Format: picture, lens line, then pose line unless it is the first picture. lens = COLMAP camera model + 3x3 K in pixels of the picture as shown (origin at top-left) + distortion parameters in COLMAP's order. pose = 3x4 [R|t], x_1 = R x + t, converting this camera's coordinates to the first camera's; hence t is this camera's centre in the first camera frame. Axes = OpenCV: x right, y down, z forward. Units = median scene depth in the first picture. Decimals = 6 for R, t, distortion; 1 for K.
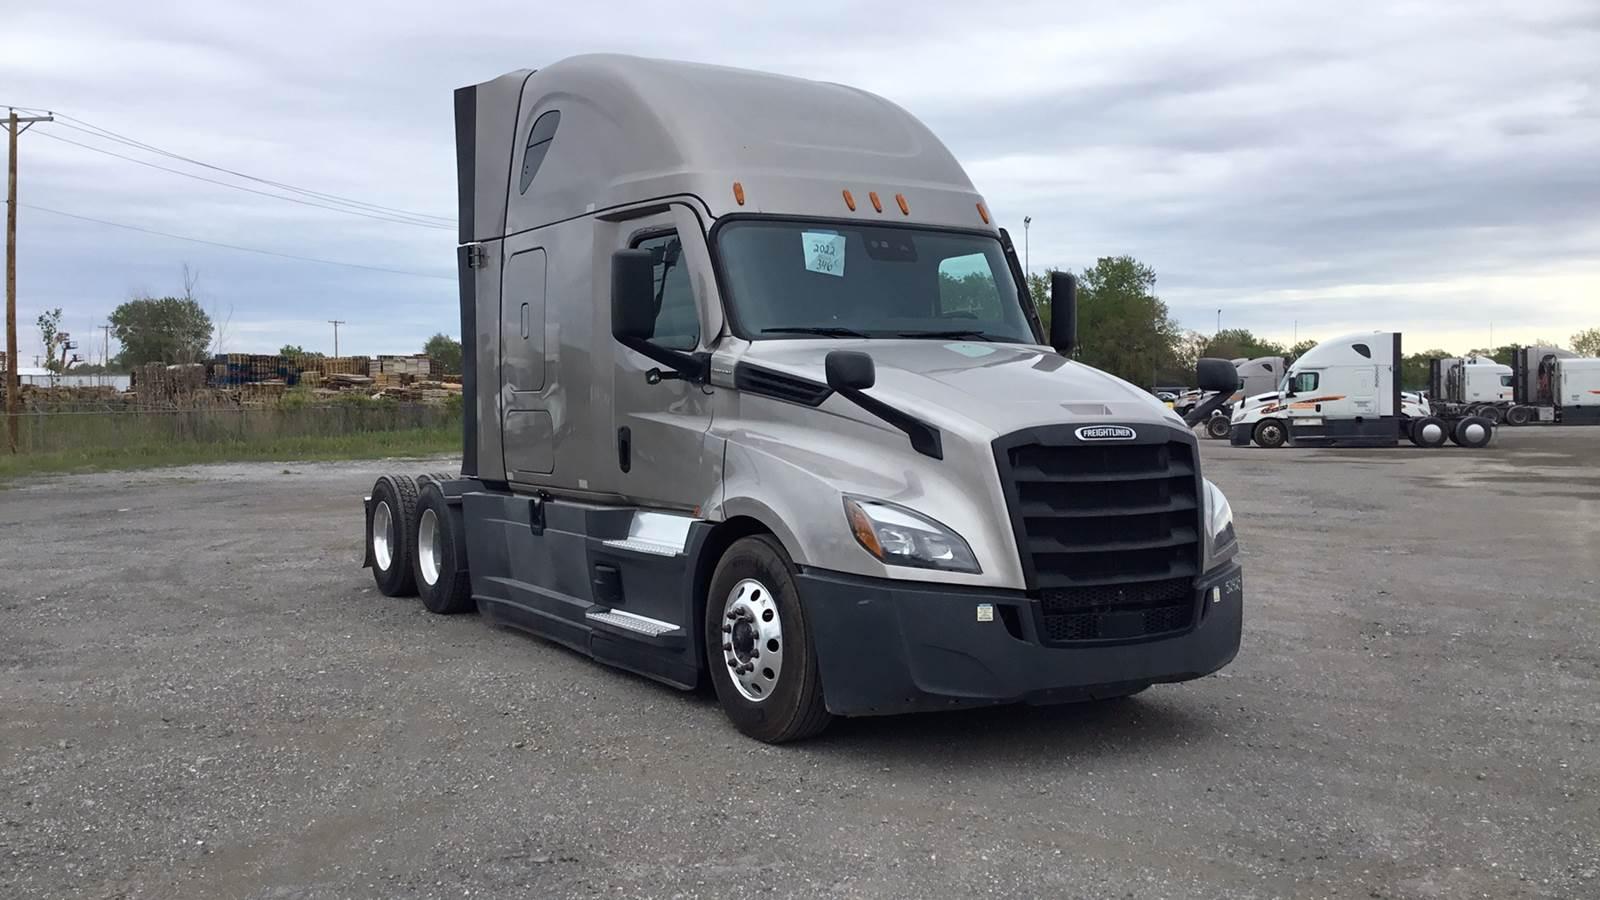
lens RADIAL K [[1430.5, 0, 800.0], [0, 1430.5, 450.0], [0, 0, 1]] dist [0.006879, 0.001971]
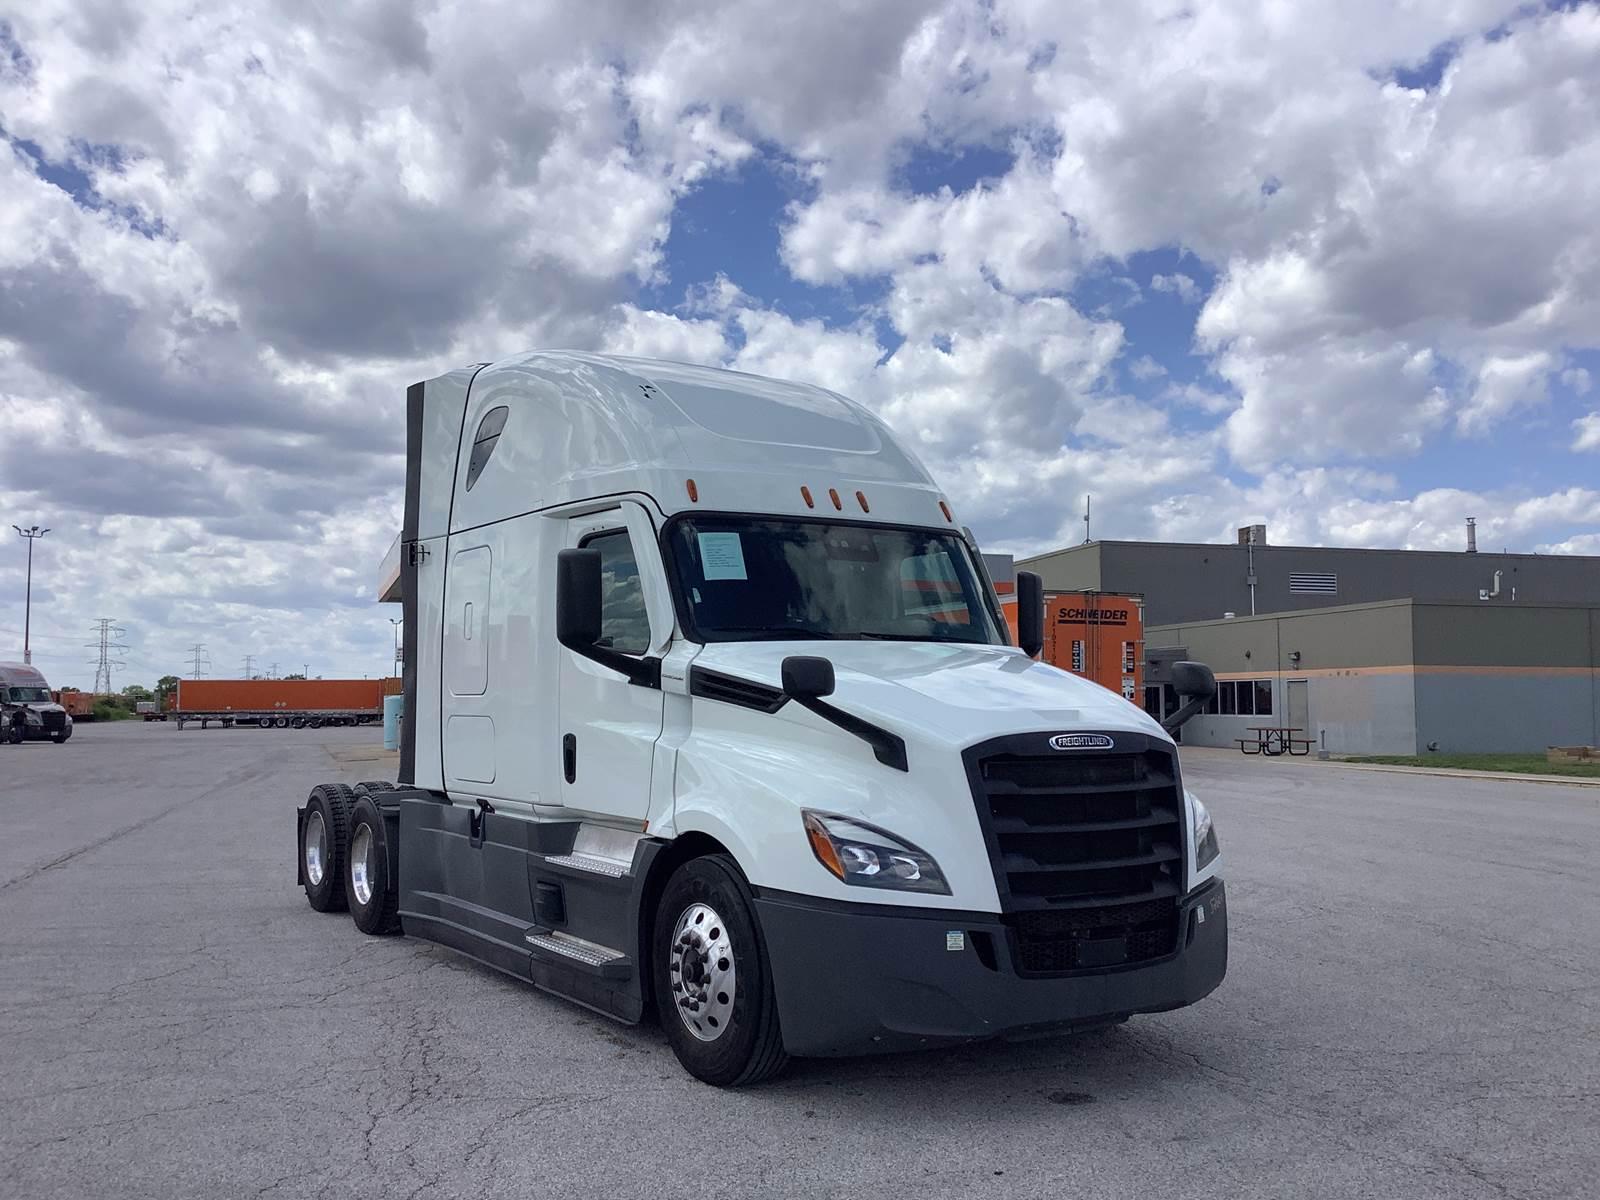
lens RADIAL K [[1431.6, 0, 802.9], [0, 1431.6, 565.2], [0, 0, 1]] dist [0.001269, -0.000550]
pose [[0.999519, -0.001469, 0.030986, 0.002173], [0.005335, 0.992135, -0.125055, -0.009115], [-0.030559, 0.125161, 0.991666, 0.053930]]
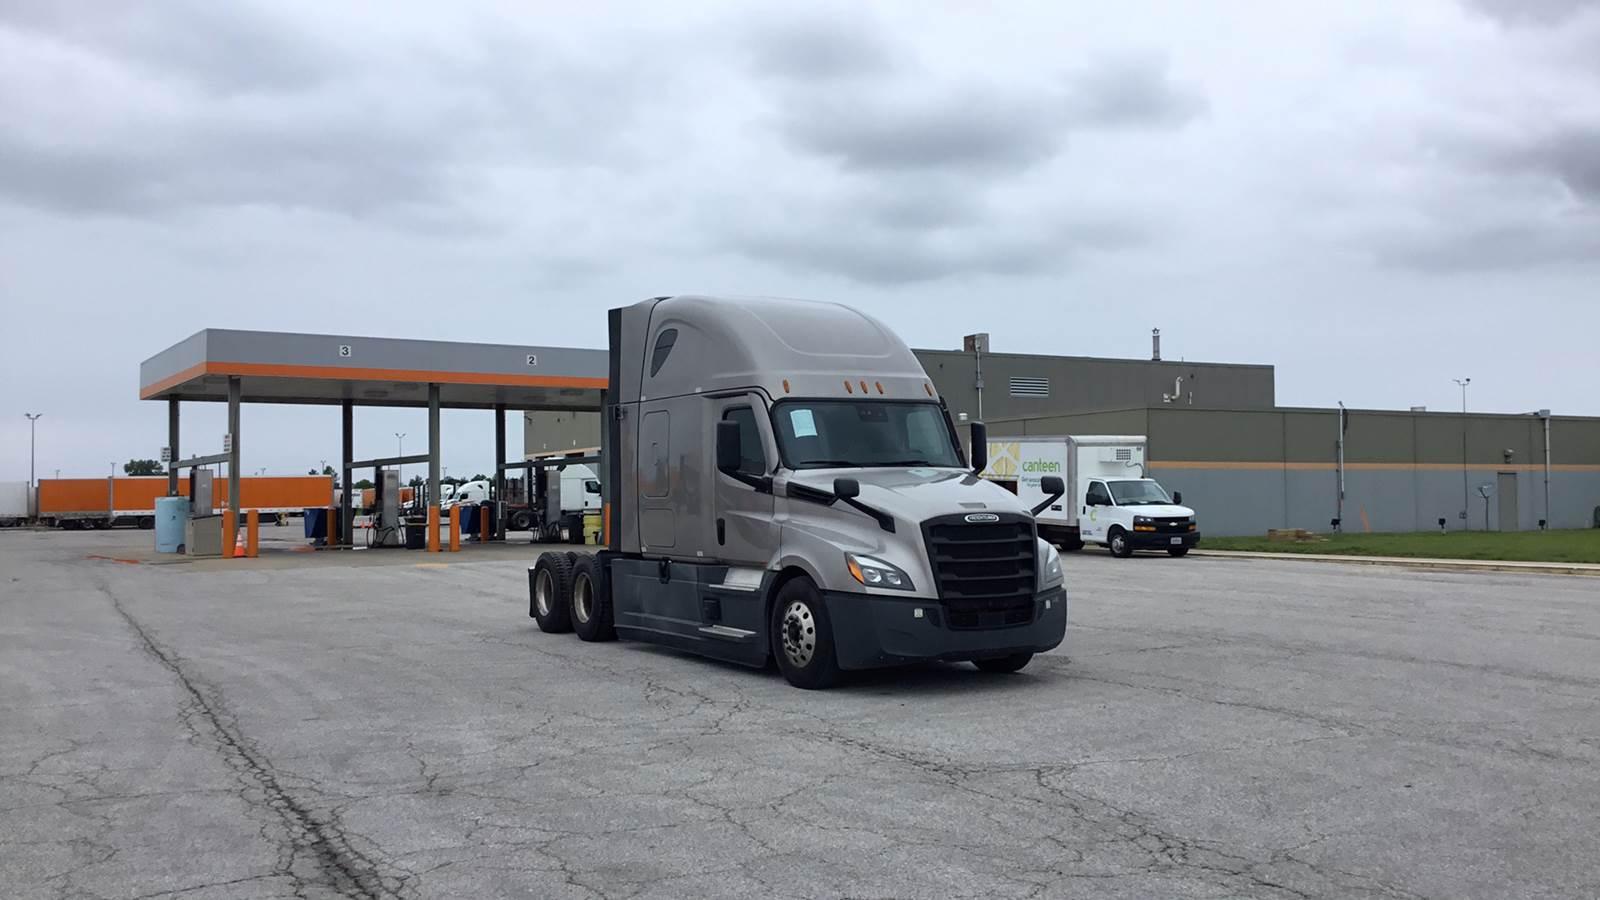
lens RADIAL K [[1297.3, 0, 800.0], [0, 1297.3, 450.0], [0, 0, 1]] dist [-0.221965, 0.000054]
pose [[0.999622, -0.014128, -0.023593, 0.012203], [0.012523, 0.997686, -0.066831, 0.008682], [0.024482, 0.066510, 0.997485, -0.657494]]
